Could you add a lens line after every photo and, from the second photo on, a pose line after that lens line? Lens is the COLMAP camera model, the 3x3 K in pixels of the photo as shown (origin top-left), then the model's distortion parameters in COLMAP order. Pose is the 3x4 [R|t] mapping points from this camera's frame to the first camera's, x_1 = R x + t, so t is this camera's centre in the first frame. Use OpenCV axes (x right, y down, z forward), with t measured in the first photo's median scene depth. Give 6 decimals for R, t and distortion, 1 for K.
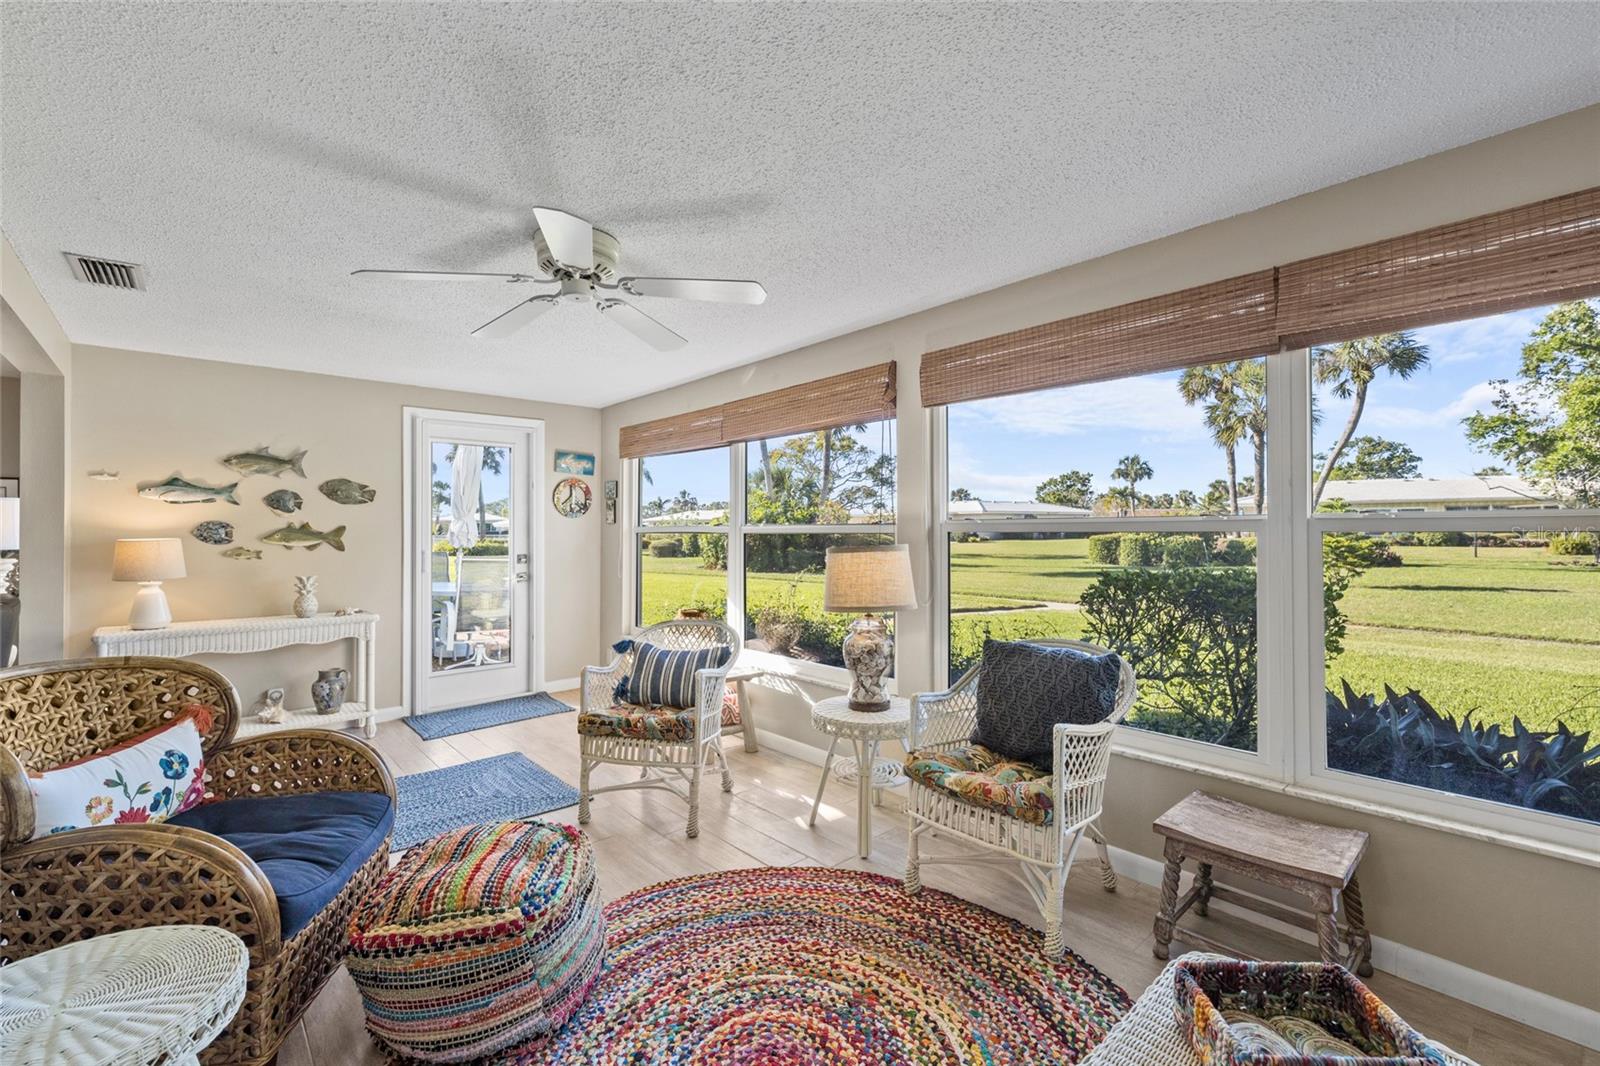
lens RADIAL K [[687.4, 0, 796.0], [0, 687.4, 524.7], [0, 0, 1]] dist [0.001944, -0.000049]
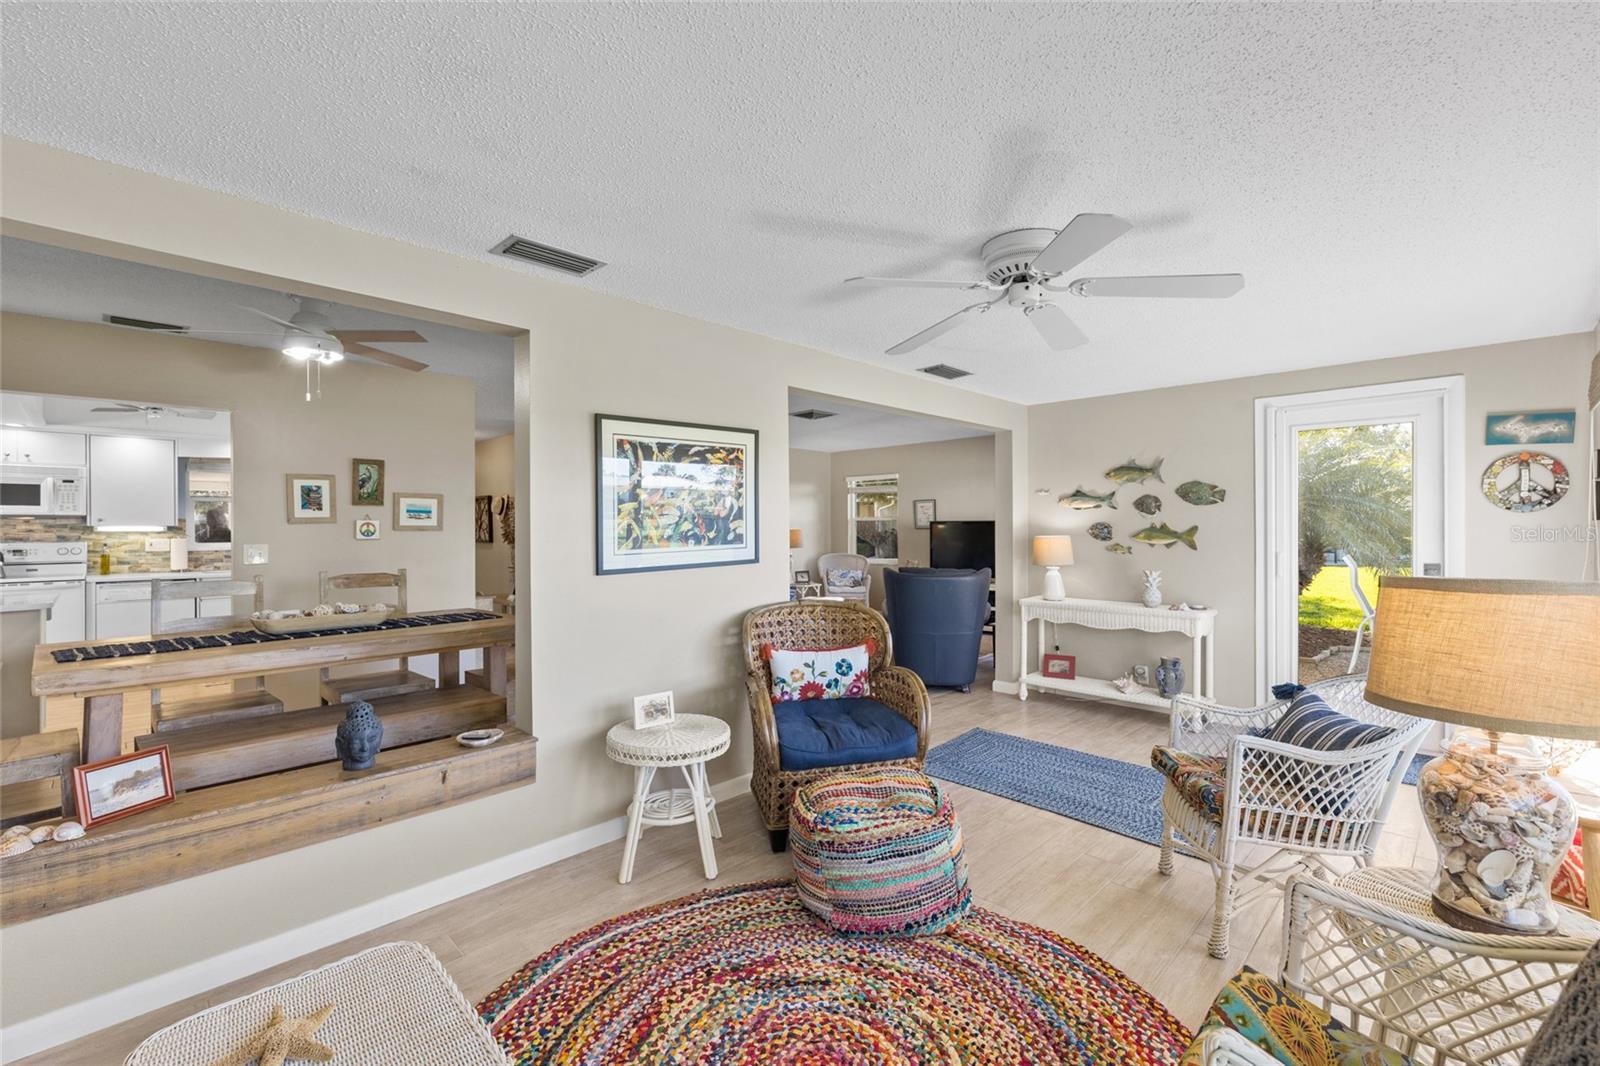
lens RADIAL K [[687.4, 0, 796.0], [0, 687.4, 524.7], [0, 0, 1]] dist [0.001944, -0.000049]
pose [[0.063630, -0.000380, -0.997974, 0.291860], [0.010587, 0.999944, 0.000294, -0.005632], [0.997917, -0.010584, 0.063630, 0.269970]]
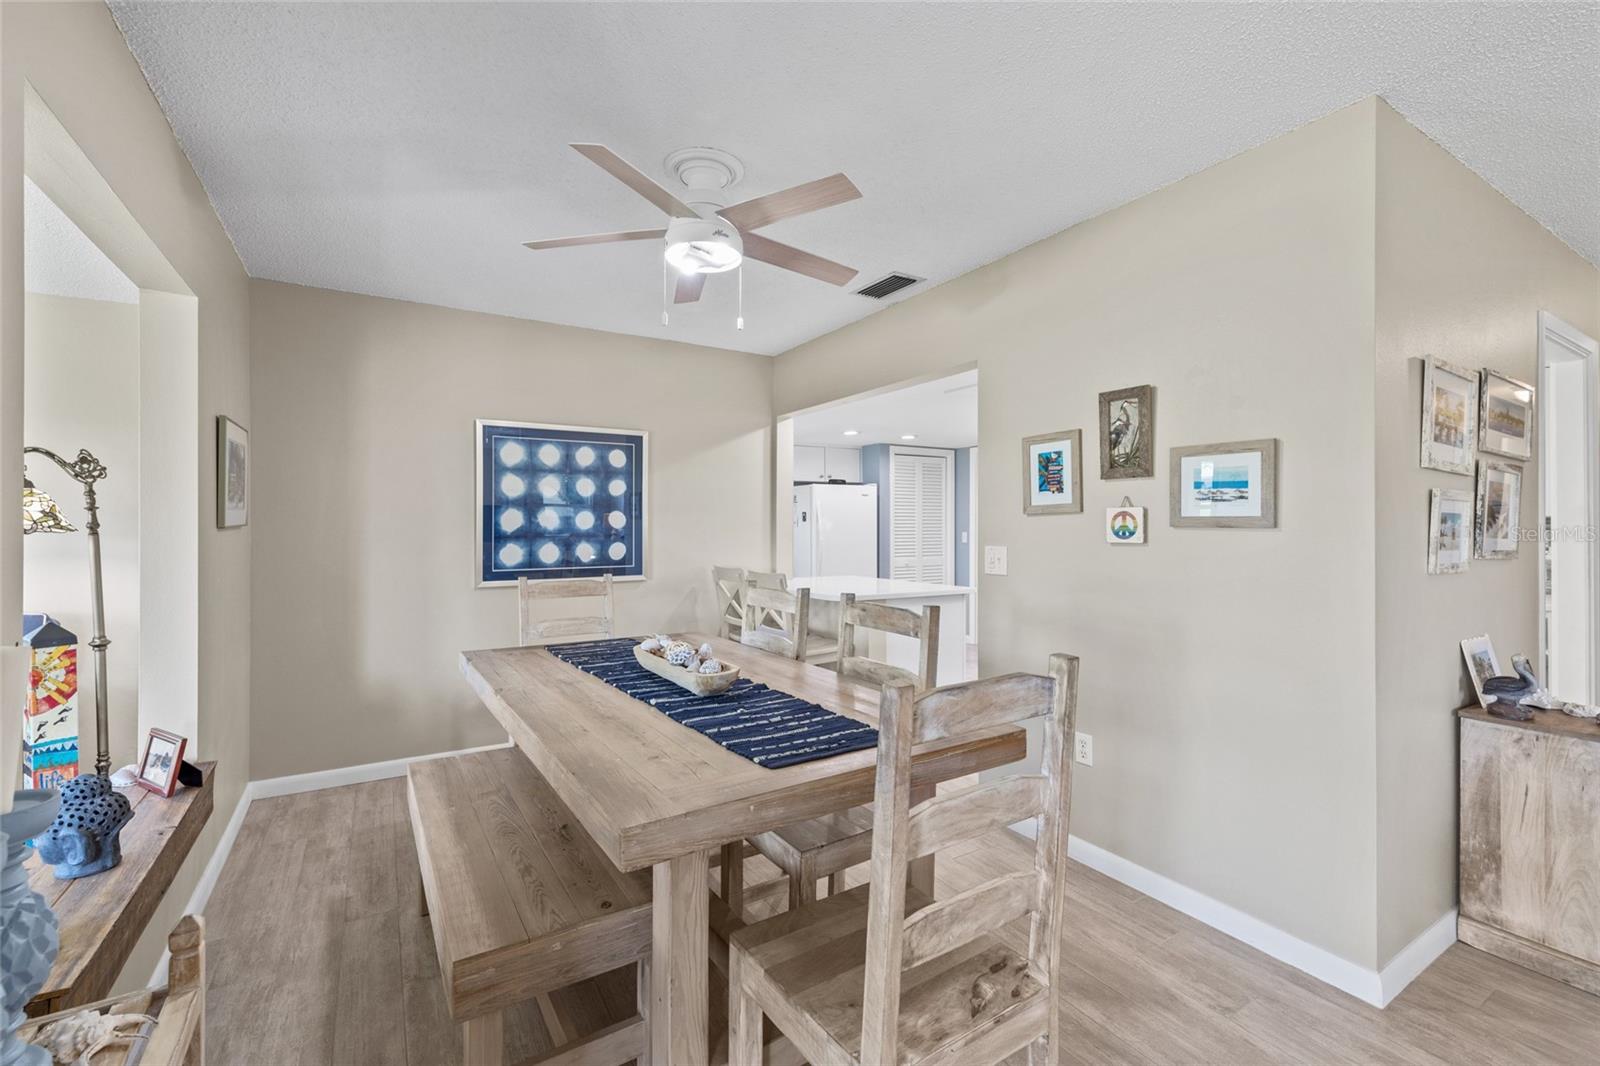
lens RADIAL K [[687.4, 0, 796.0], [0, 687.4, 524.7], [0, 0, 1]] dist [0.001944, -0.000049]
pose [[-0.984670, 0.005229, 0.174352, -0.508971], [0.003897, 0.999961, -0.007985, -0.002486], [-0.174387, -0.007183, -0.984651, 0.265103]]
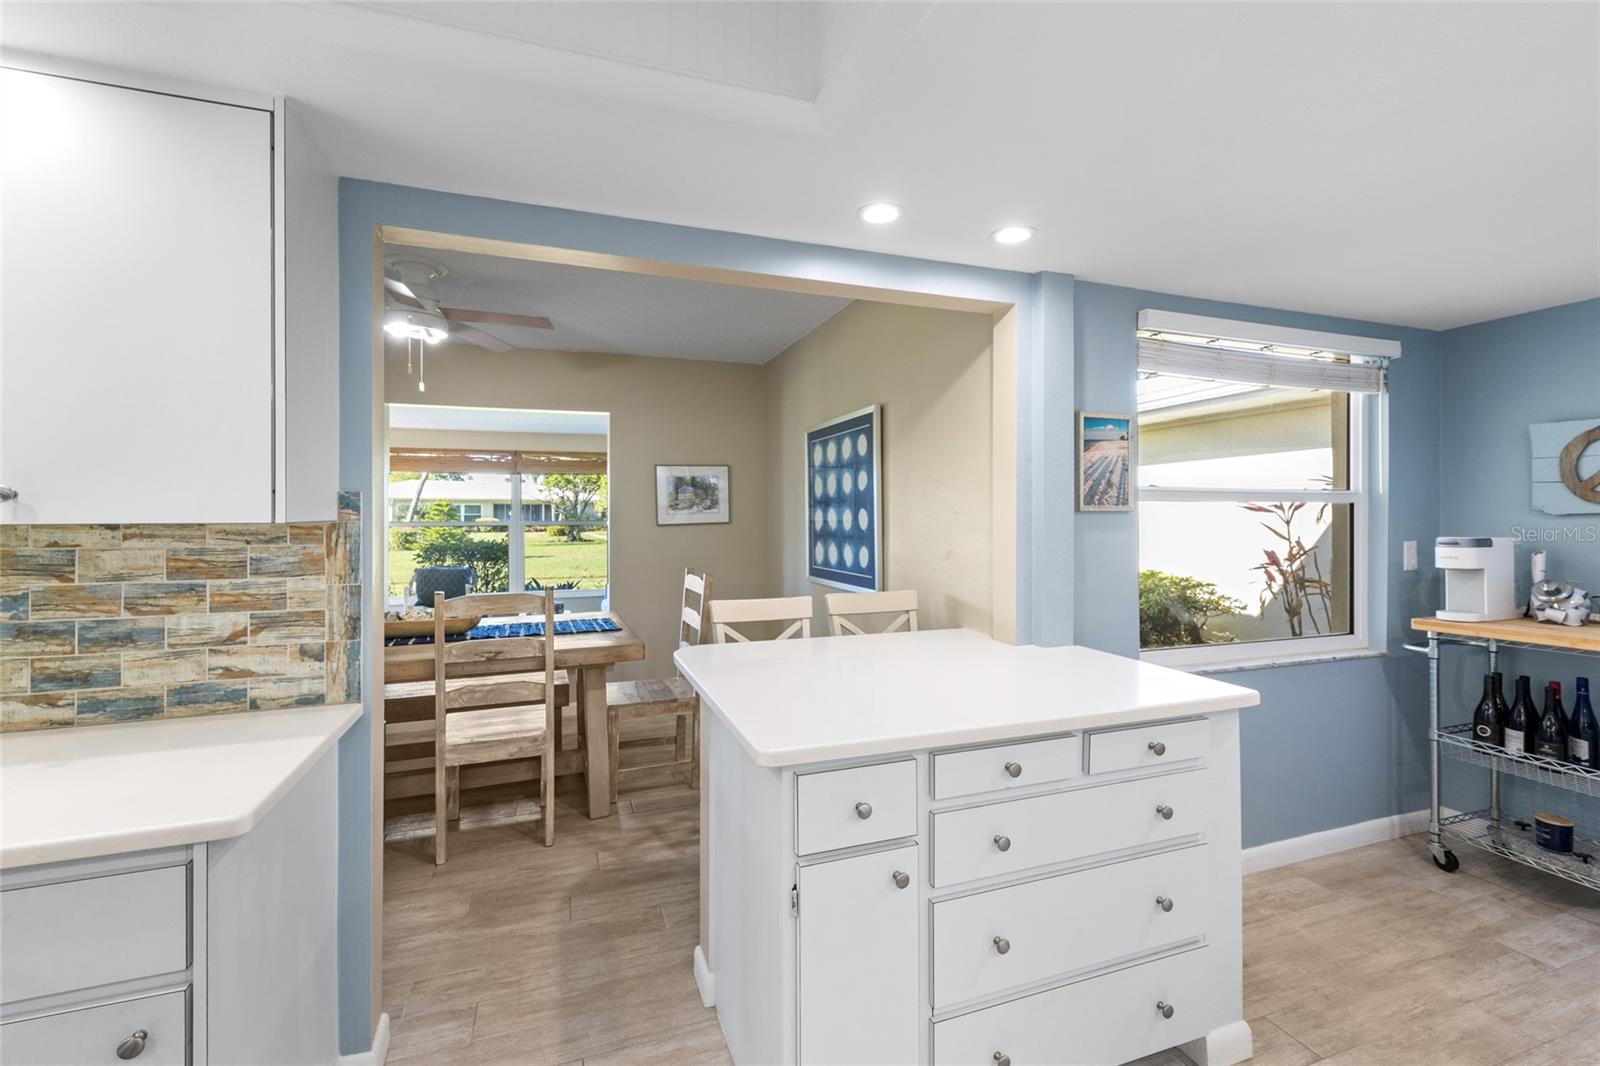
lens RADIAL K [[683.1, 0, 797.1], [0, 683.1, 513.9], [0, 0, 1]] dist [0.002271, 0.000039]
pose [[0.372849, 0.007026, 0.927866, -0.791418], [-0.005556, 0.999970, -0.005339, -0.016302], [-0.927876, -0.003165, 0.372877, -0.647309]]
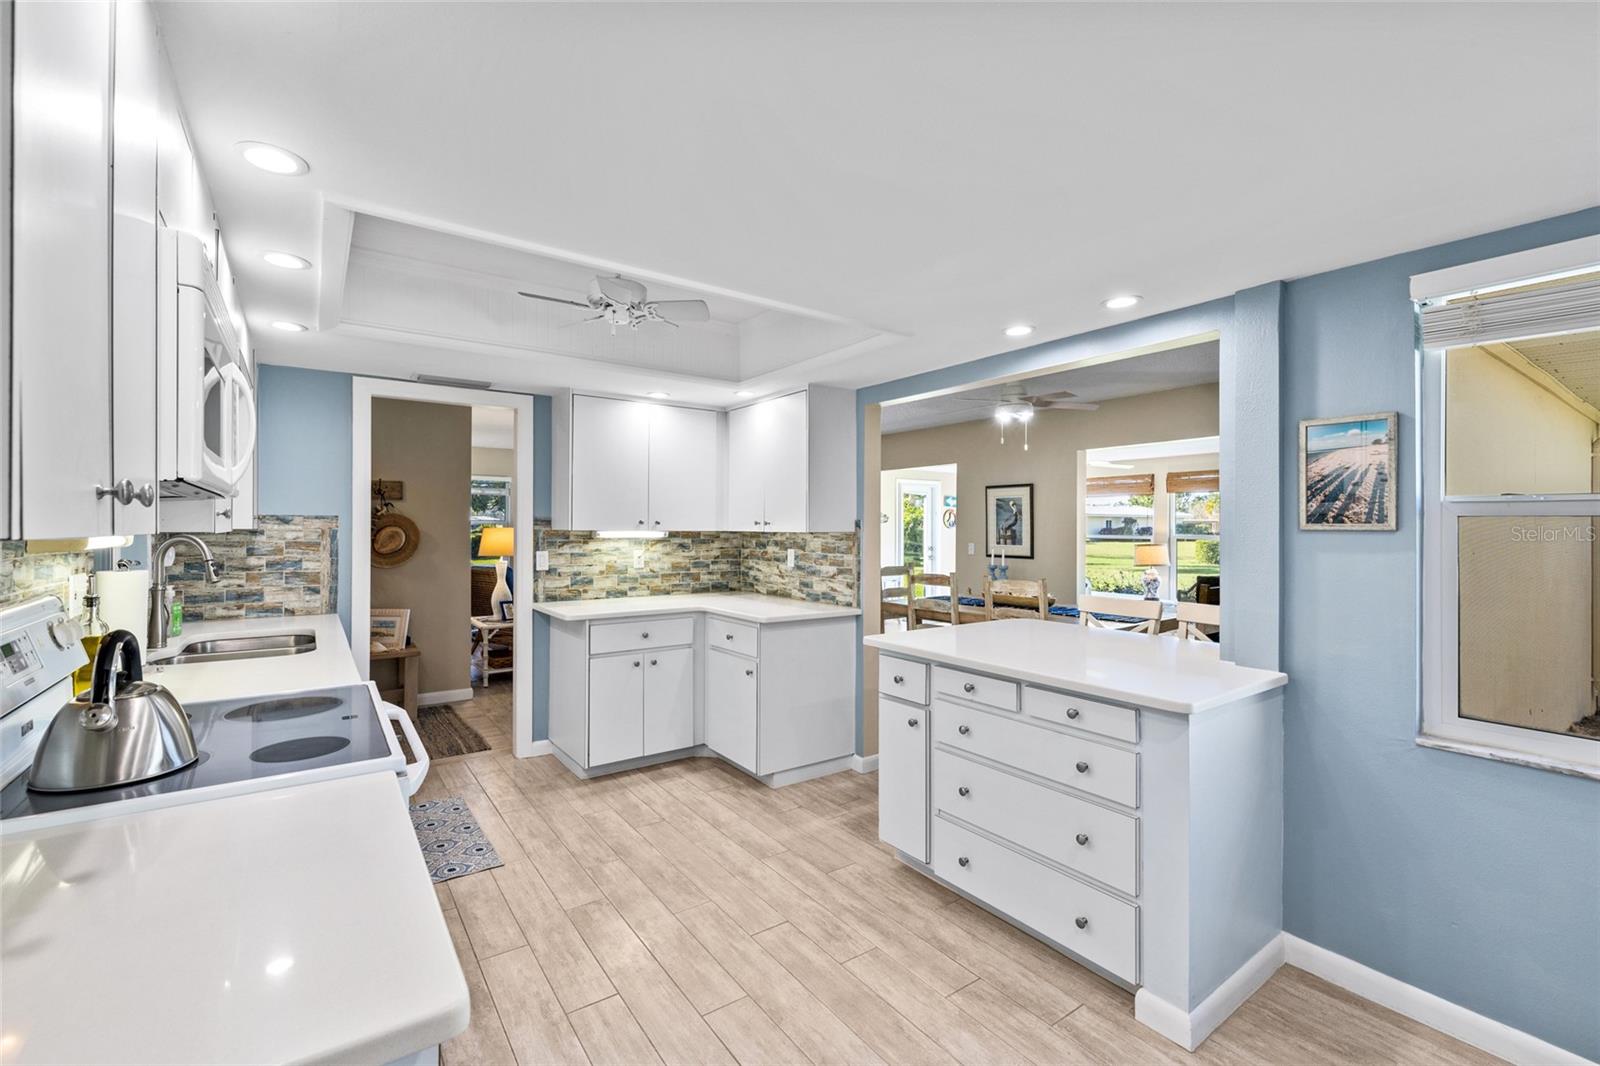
lens RADIAL K [[687.4, 0, 796.0], [0, 687.4, 524.7], [0, 0, 1]] dist [0.001944, -0.000049]
pose [[0.994217, 0.008682, -0.107036, -0.571003], [-0.008508, 0.999962, 0.002085, -0.022686], [0.107050, -0.001162, 0.994253, -1.083747]]
